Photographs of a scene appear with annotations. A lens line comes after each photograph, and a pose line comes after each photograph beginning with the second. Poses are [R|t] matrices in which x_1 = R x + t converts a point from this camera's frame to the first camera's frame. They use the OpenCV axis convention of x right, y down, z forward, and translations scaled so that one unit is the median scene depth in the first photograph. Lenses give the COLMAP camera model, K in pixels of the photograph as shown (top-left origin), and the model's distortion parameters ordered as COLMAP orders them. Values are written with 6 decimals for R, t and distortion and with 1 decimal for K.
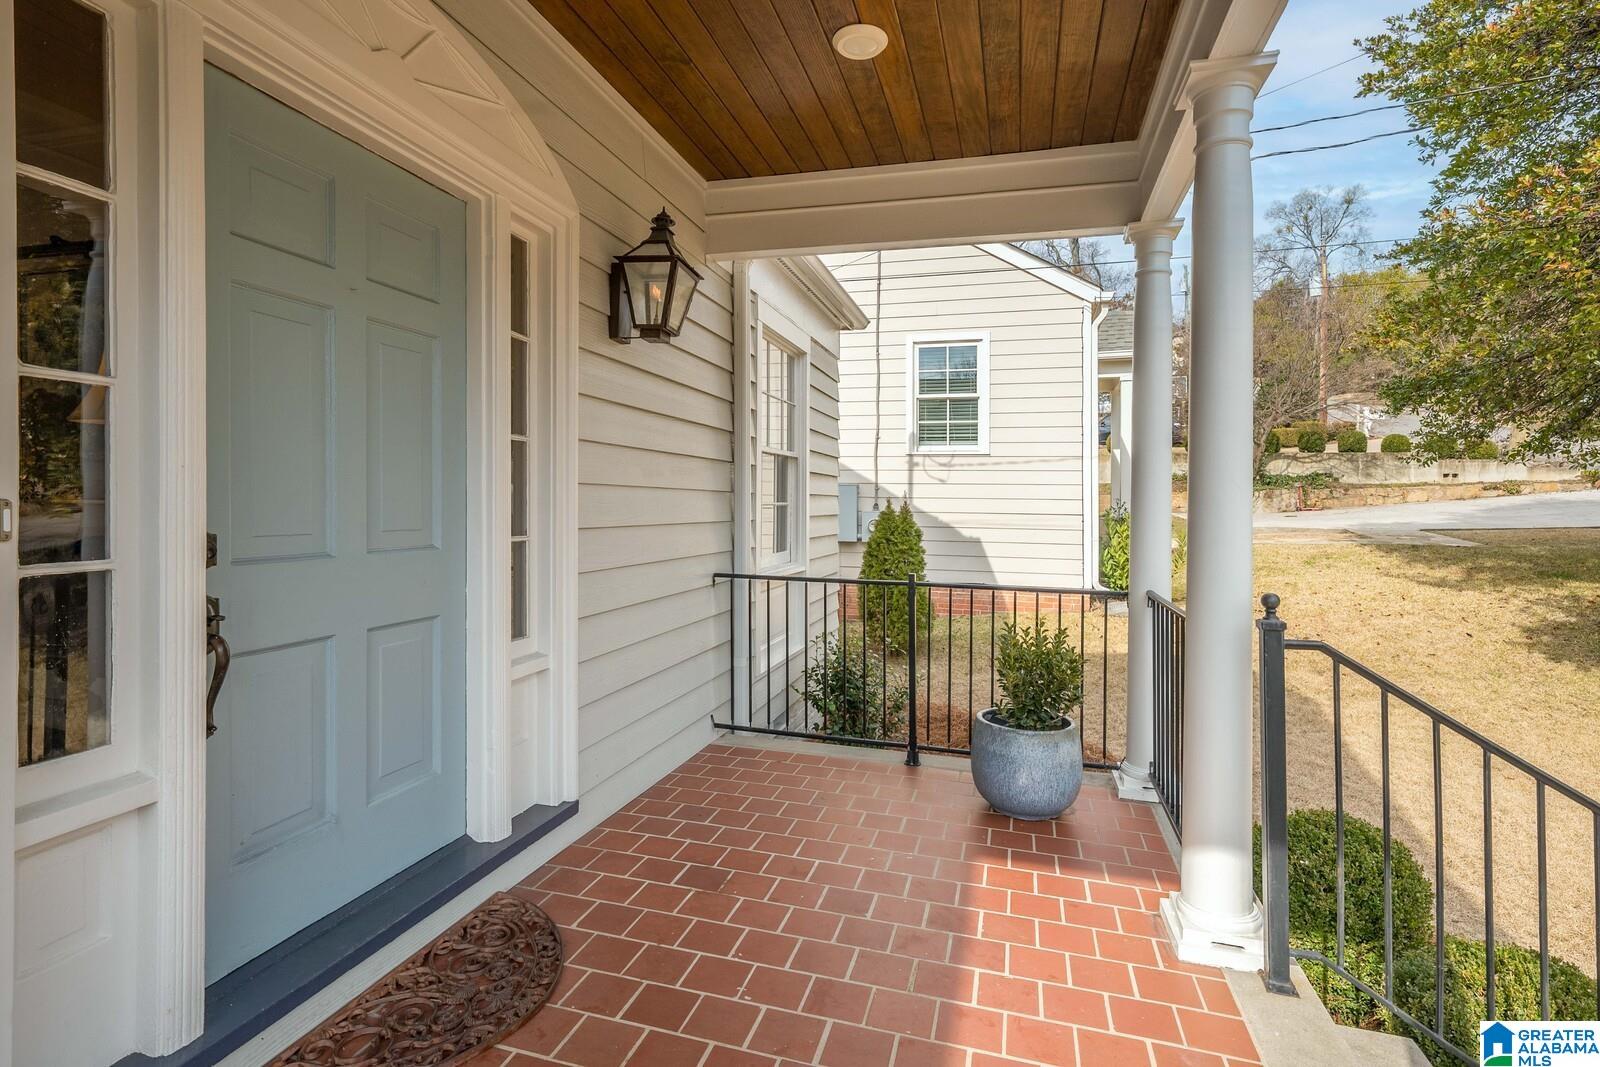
lens RADIAL K [[780.1, 0, 785.5], [0, 780.1, 492.0], [0, 0, 1]] dist [-0.002939, 0.005219]
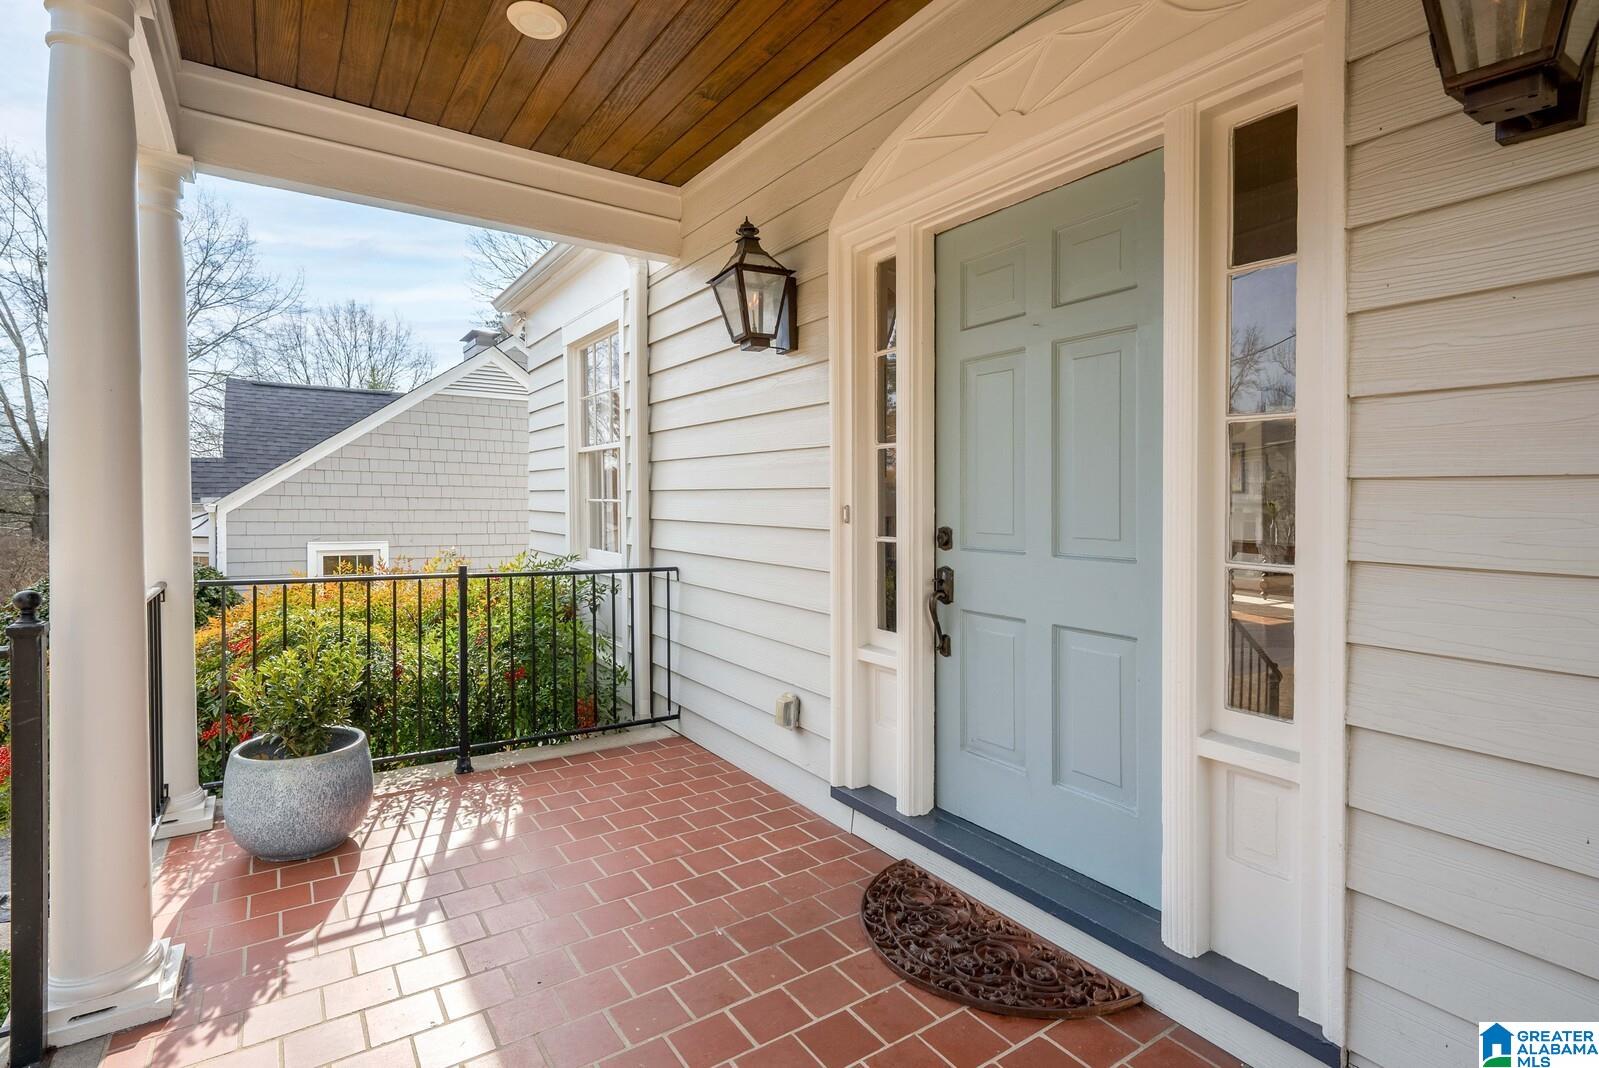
lens RADIAL K [[779.6, 0, 801.2], [0, 779.6, 522.6], [0, 0, 1]] dist [-0.002939, 0.005219]
pose [[-0.623235, 0.007497, -0.781999, 0.464413], [-0.006923, 0.999862, 0.015103, 0.013798], [0.782004, 0.014827, -0.623097, 1.182890]]
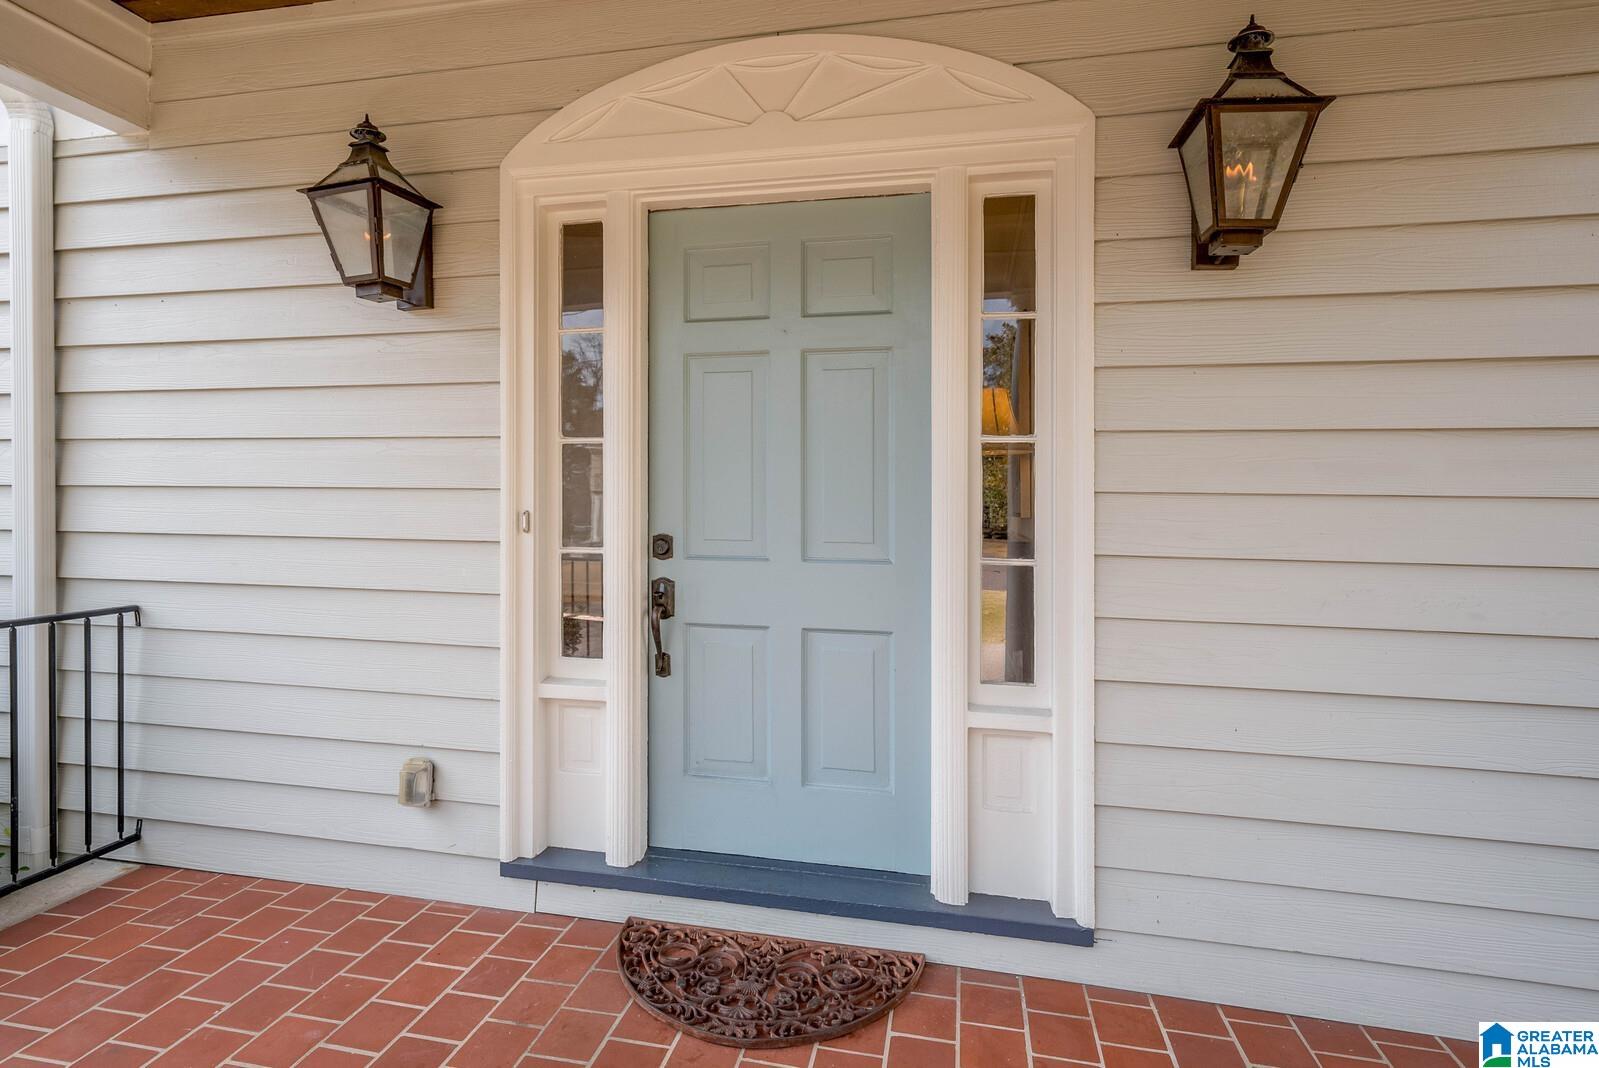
lens RADIAL K [[779.6, 0, 802.3], [0, 779.6, 505.1], [0, 0, 1]] dist [-0.002939, 0.005219]
pose [[0.096460, -0.002065, -0.995335, 0.489355], [0.001039, 0.999998, -0.001974, 0.000454], [0.995336, -0.000843, 0.096462, 0.751531]]
